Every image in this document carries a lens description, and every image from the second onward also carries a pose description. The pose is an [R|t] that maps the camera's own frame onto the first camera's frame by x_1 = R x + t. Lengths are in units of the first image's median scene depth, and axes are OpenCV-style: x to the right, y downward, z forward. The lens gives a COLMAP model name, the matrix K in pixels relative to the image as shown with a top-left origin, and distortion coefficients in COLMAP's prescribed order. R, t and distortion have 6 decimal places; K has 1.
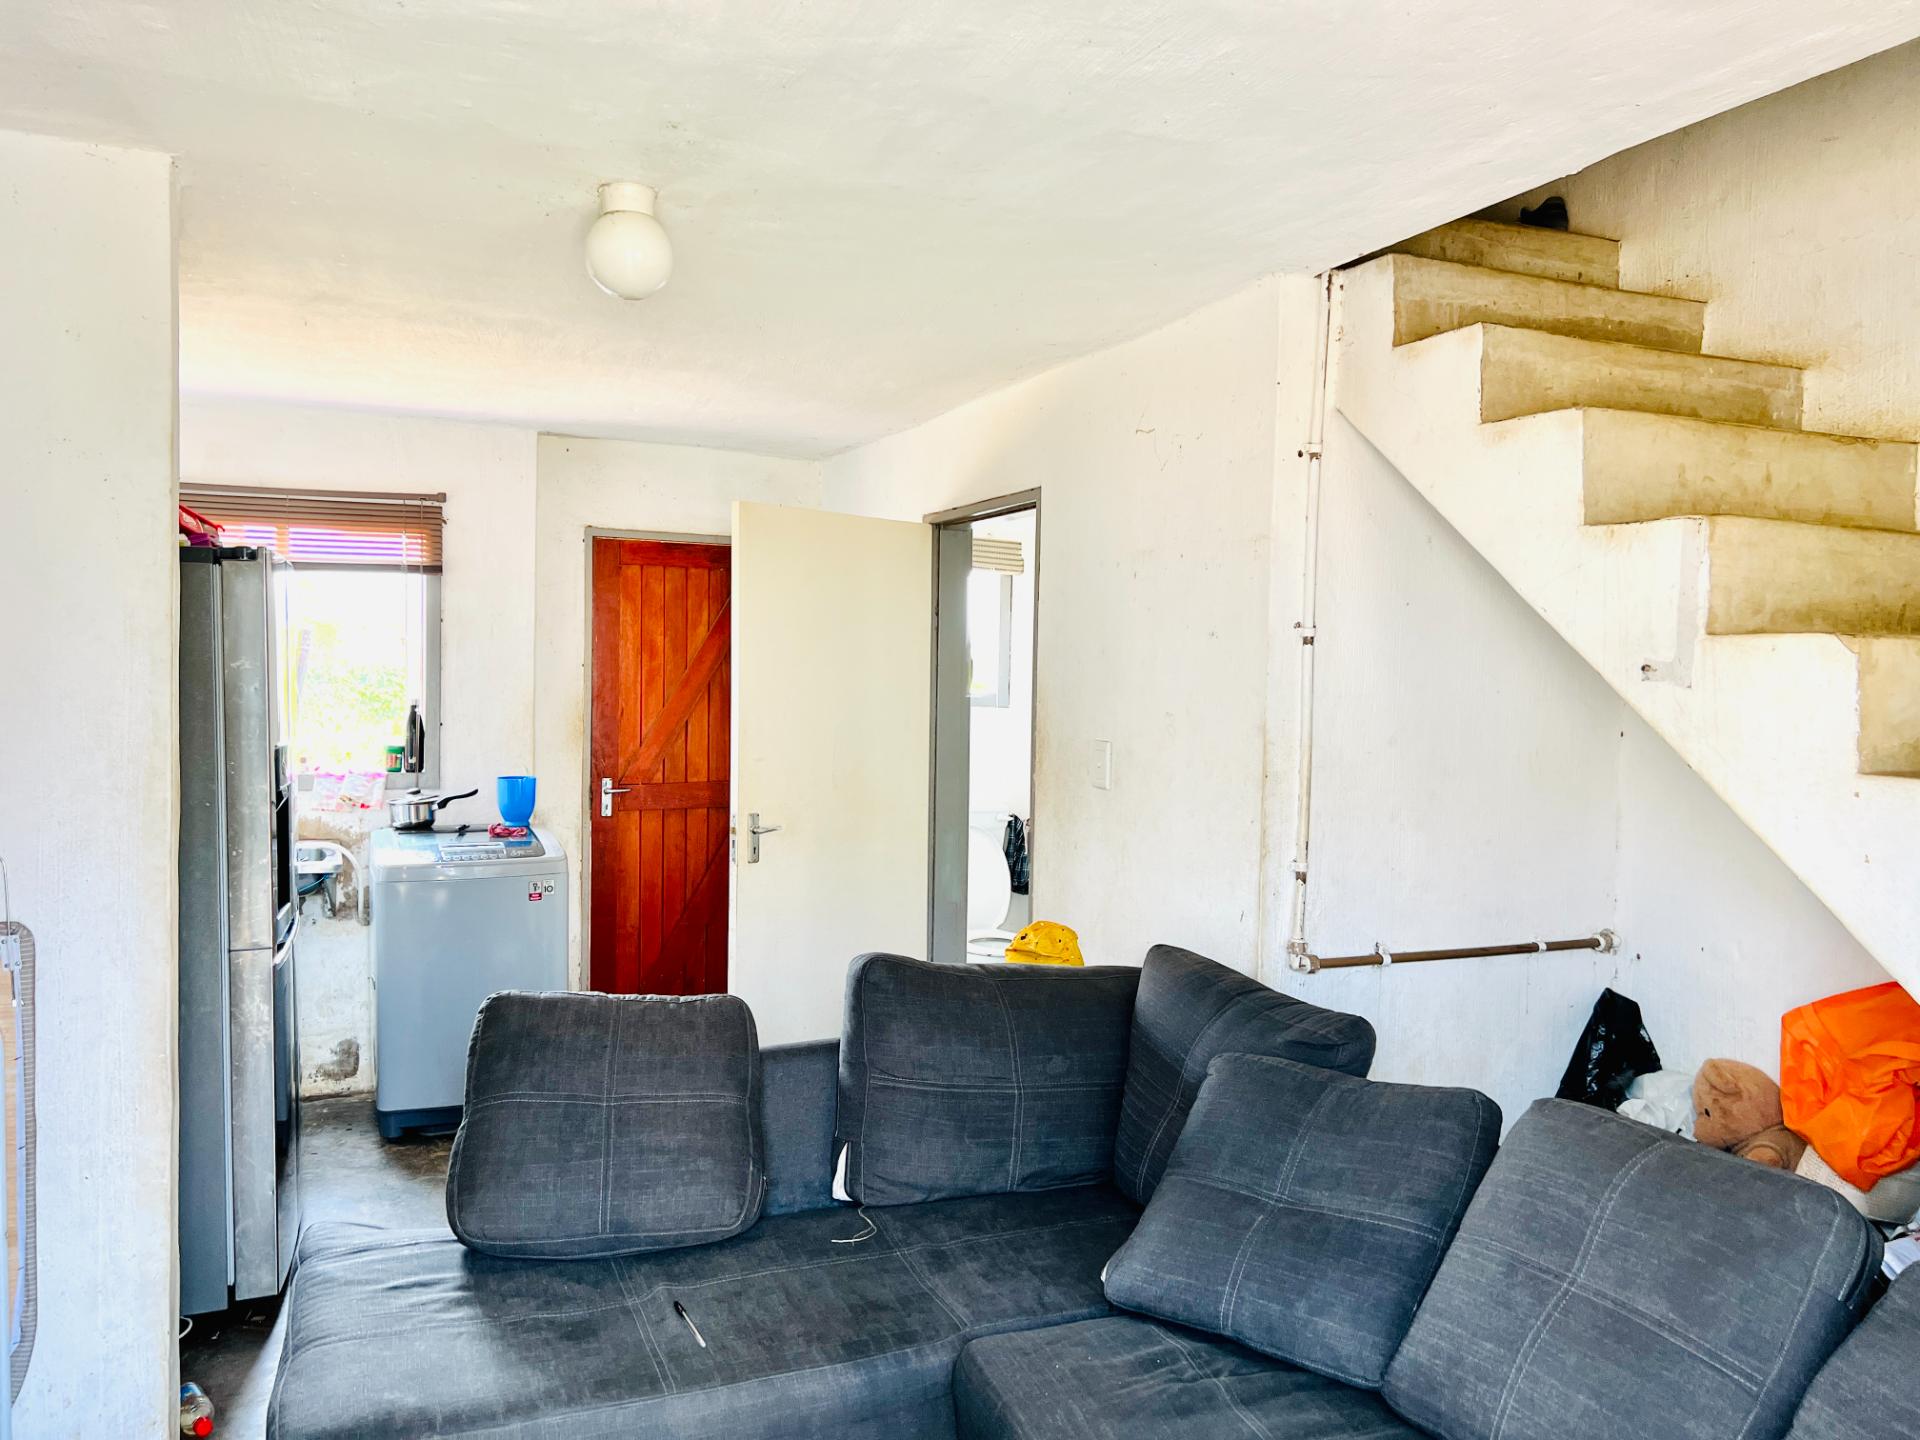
lens RADIAL K [[1430.8, 0, 970.5], [0, 1430.8, 733.6], [0, 0, 1]] dist [0.057523, -0.061003]
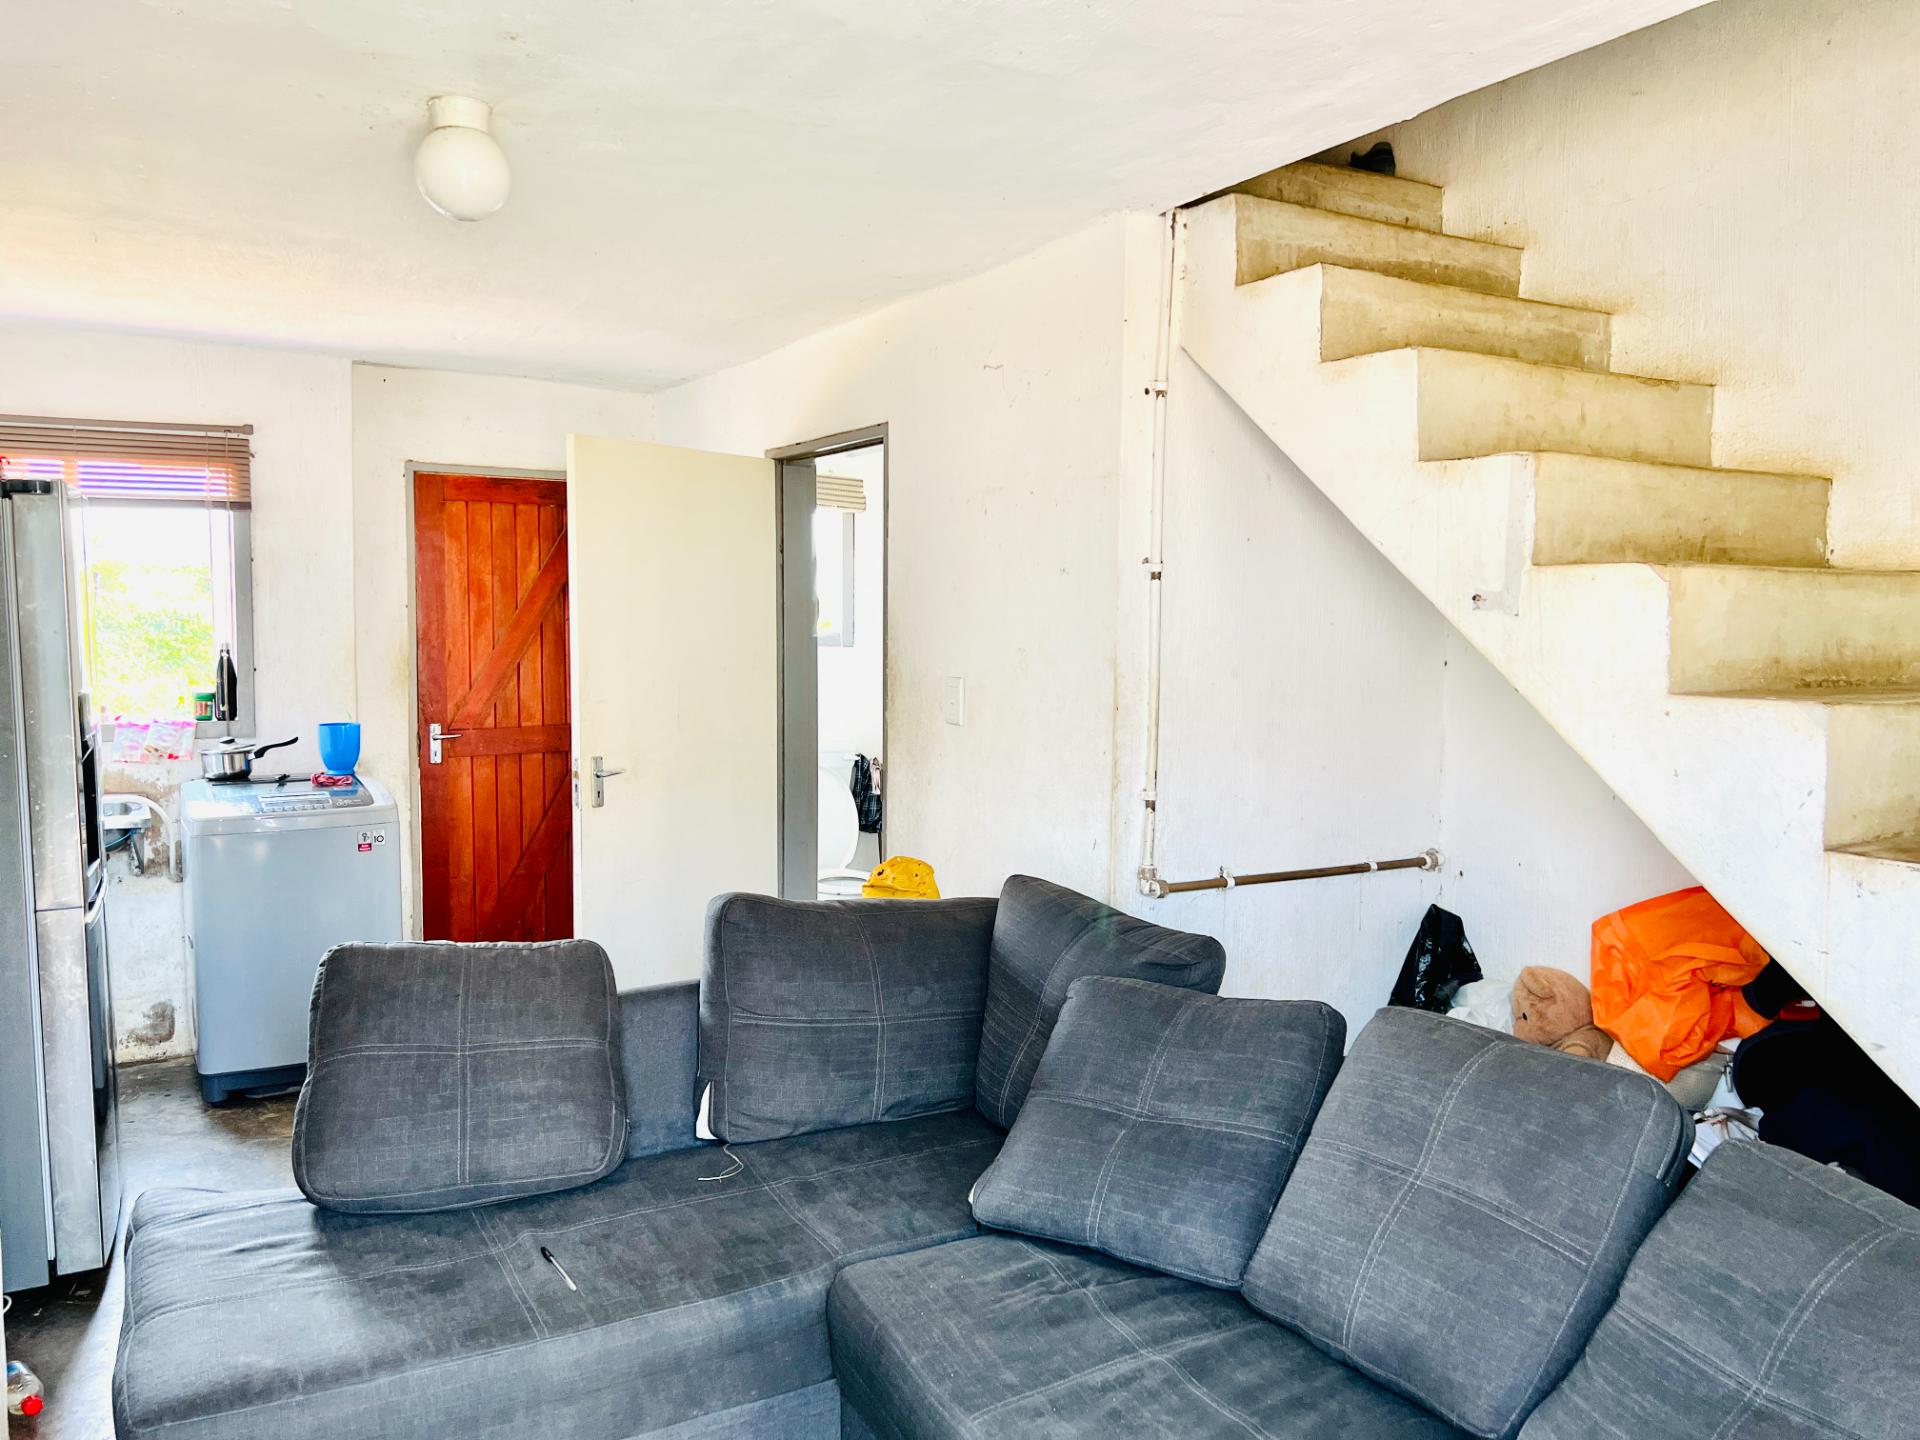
lens RADIAL K [[1430.8, 0, 966.2], [0, 1430.8, 721.6], [0, 0, 1]] dist [0.057523, -0.061003]
pose [[0.993365, -0.016917, 0.113758, -0.016888], [0.013179, 0.999351, 0.033527, 0.003468], [-0.114251, -0.031806, 0.992943, -0.002082]]
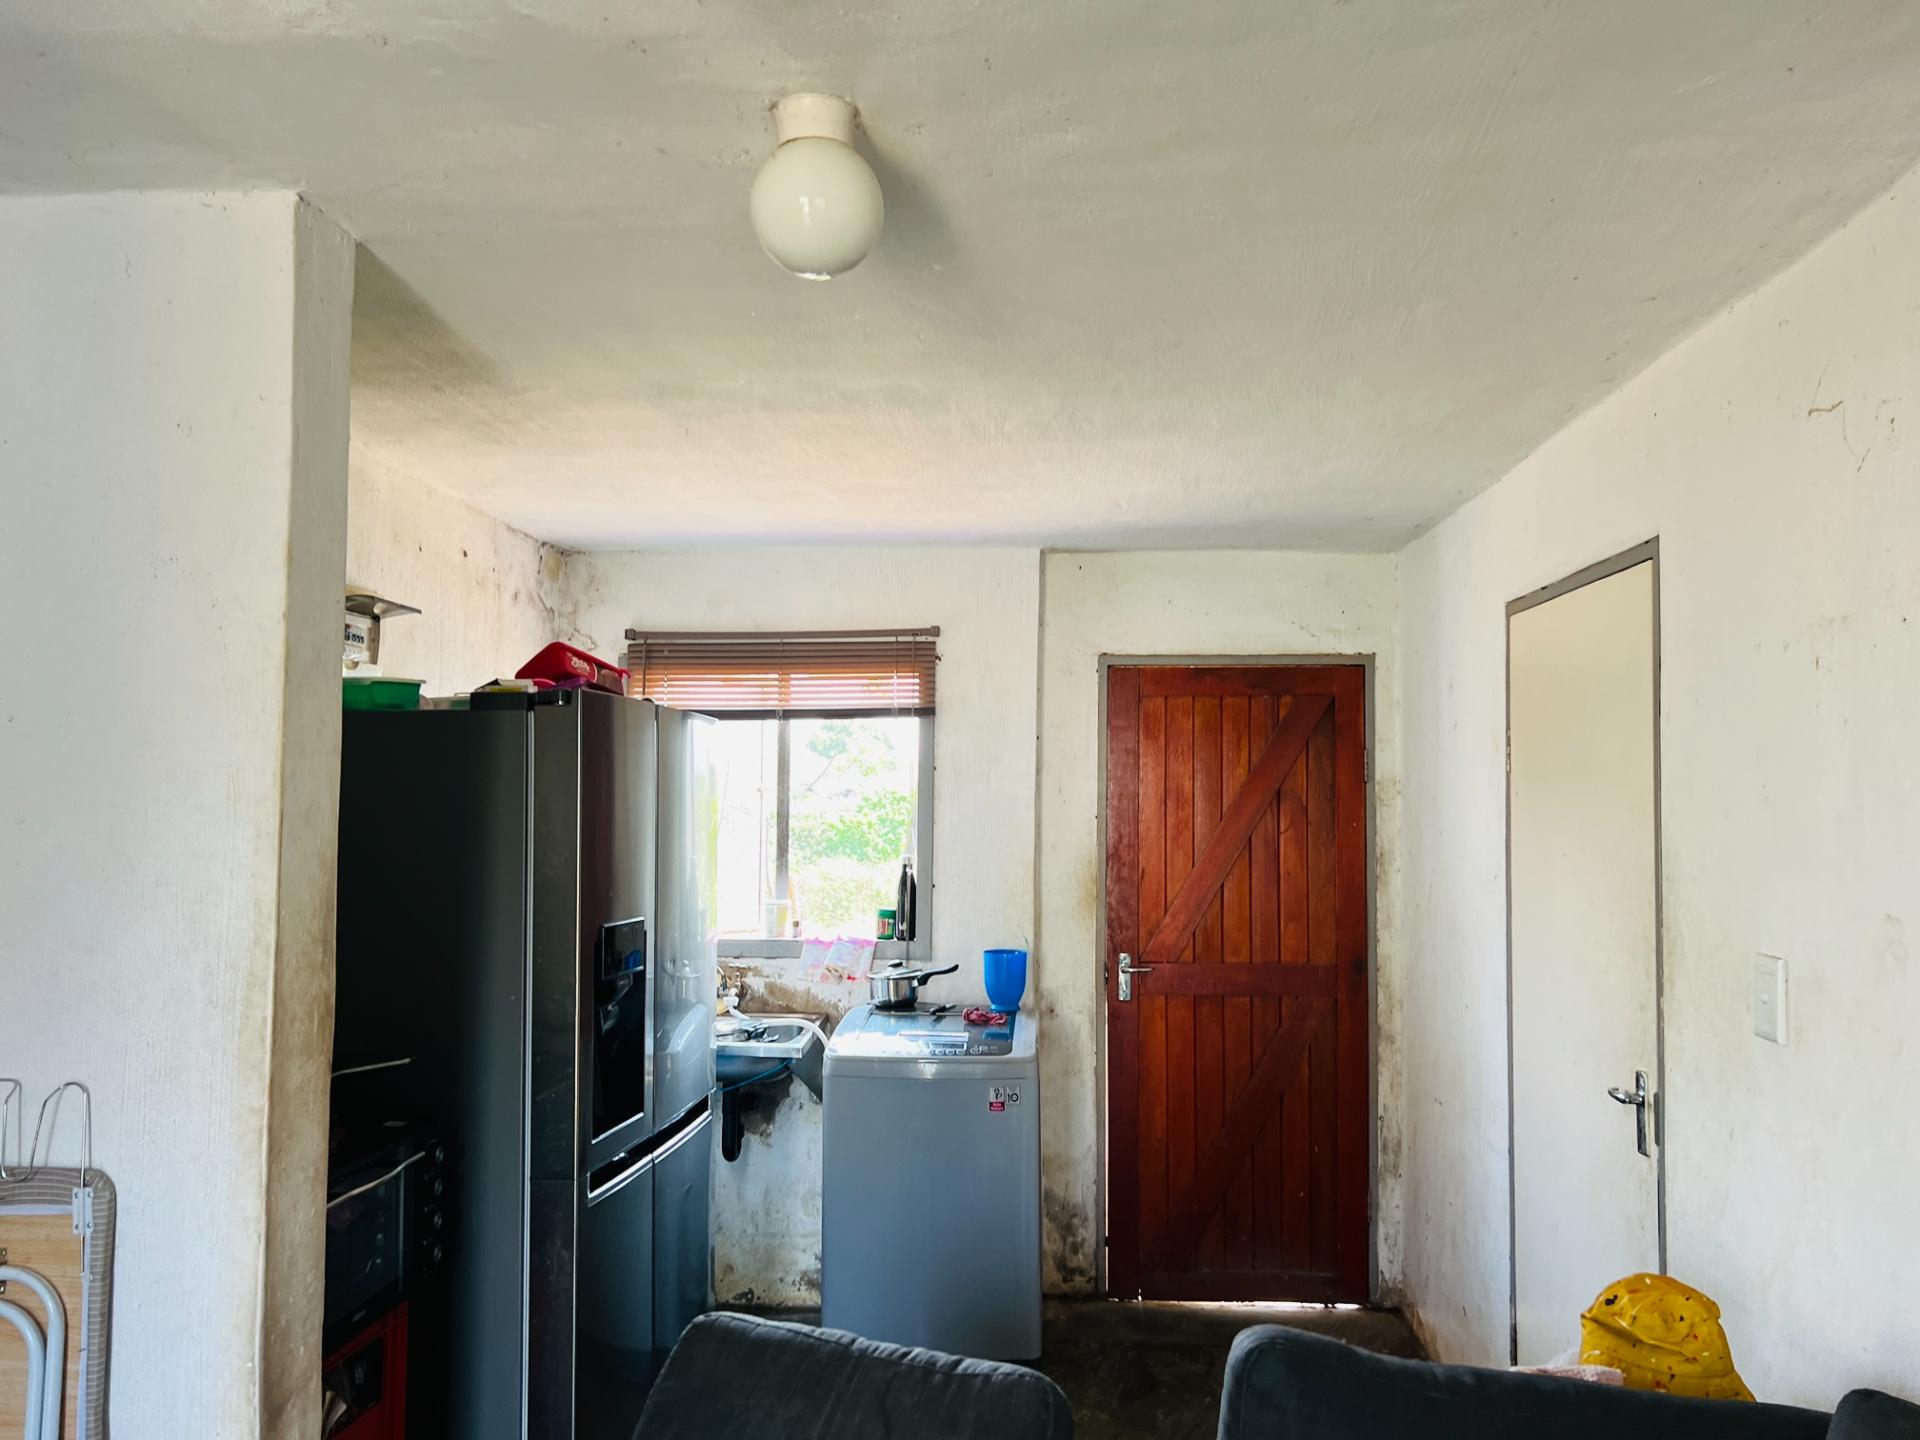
lens RADIAL K [[1430.8, 0, 948.1], [0, 1430.8, 747.9], [0, 0, 1]] dist [0.057523, -0.061003]
pose [[0.879147, -0.029022, -0.475666, 0.095076], [-0.013038, 0.996305, -0.084885, -0.027641], [0.476373, 0.080828, 0.875520, 0.385150]]
